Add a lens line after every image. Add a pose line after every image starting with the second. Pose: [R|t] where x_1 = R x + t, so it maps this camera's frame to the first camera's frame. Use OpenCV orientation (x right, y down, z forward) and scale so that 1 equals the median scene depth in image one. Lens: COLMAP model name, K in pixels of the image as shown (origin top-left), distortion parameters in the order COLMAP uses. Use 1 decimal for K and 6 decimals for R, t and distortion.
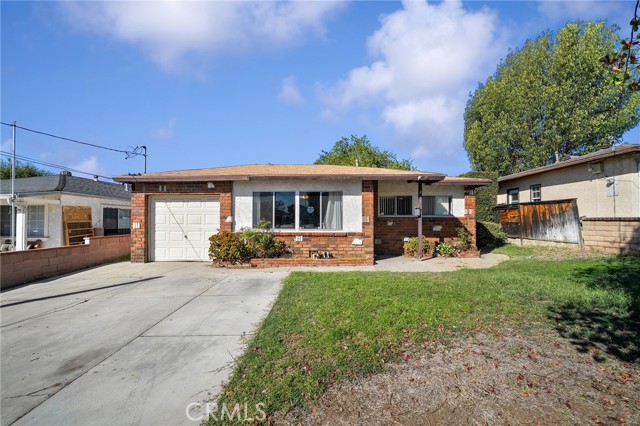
lens RADIAL K [[283.5, 0, 297.5], [0, 283.5, 215.0], [0, 0, 1]] dist [0.008364, -0.000096]
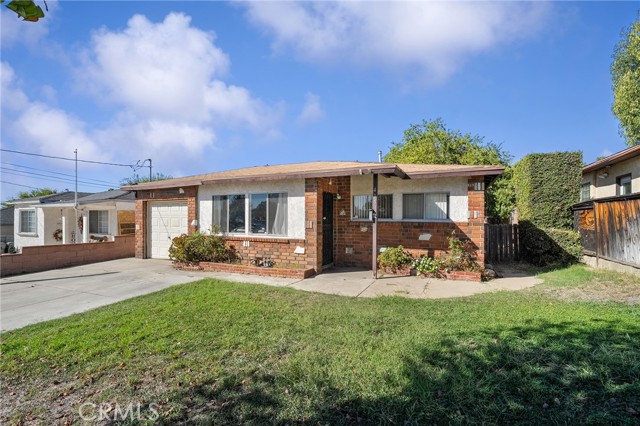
lens RADIAL K [[283.5, 0, 318.1], [0, 283.5, 216.1], [0, 0, 1]] dist [0.008364, -0.000096]
pose [[0.908554, 0.000332, -0.417768, 0.606793], [0.002920, 0.999970, 0.007143, -0.014993], [0.417758, -0.007710, 0.908526, 0.233905]]
